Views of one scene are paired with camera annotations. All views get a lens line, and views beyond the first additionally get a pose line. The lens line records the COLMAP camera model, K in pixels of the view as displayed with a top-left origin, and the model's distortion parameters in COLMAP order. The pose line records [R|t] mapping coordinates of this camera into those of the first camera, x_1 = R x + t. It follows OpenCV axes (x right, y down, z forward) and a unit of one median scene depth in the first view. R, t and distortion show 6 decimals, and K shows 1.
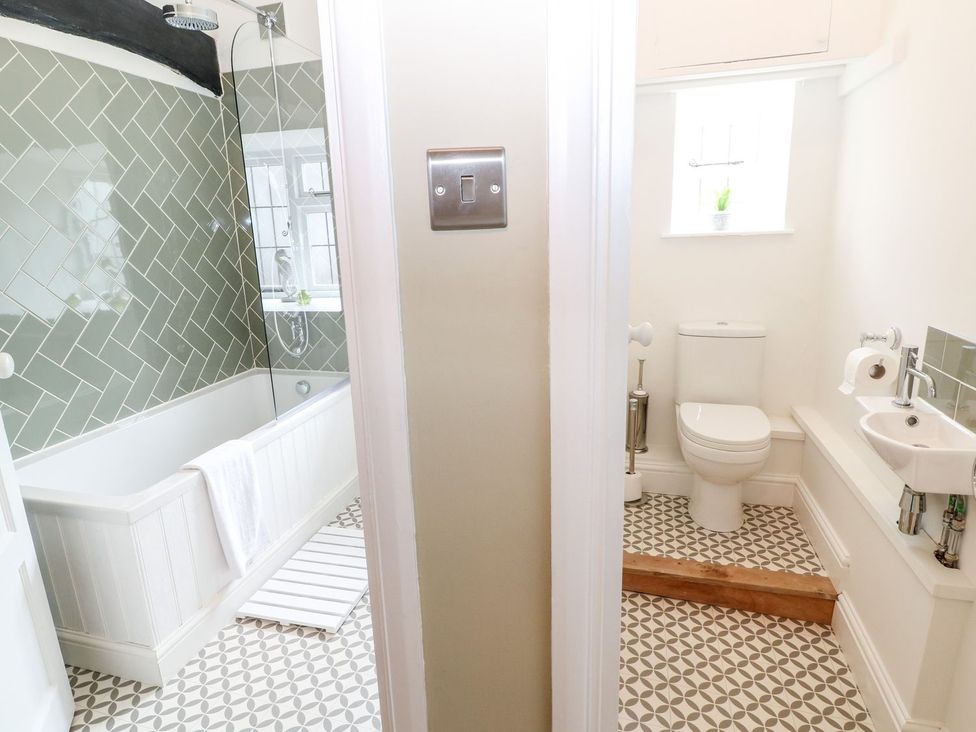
lens RADIAL K [[567.2, 0, 488.0], [0, 567.2, 366.0], [0, 0, 1]] dist [0.008278, -0.018208]
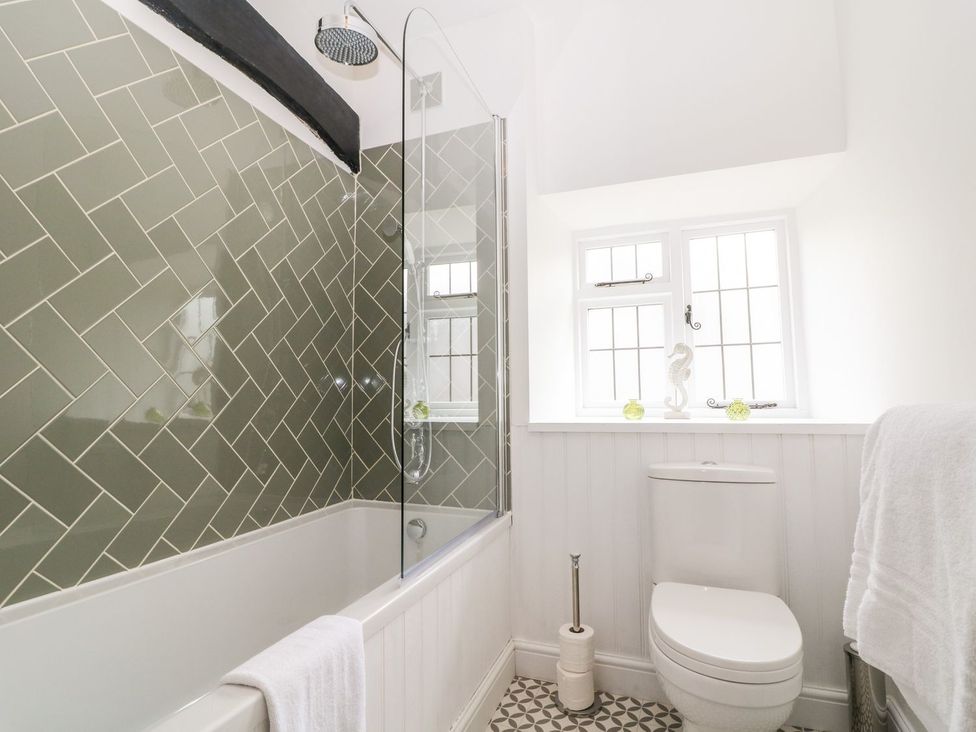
lens RADIAL K [[509.7, 0, 488.0], [0, 509.7, 366.0], [0, 0, 1]] dist [0.000283, -0.012901]
pose [[0.995734, 0.019026, -0.090284, -0.260133], [-0.045634, 0.952000, -0.302676, 0.045837], [0.080191, 0.305505, 0.948808, 0.485314]]
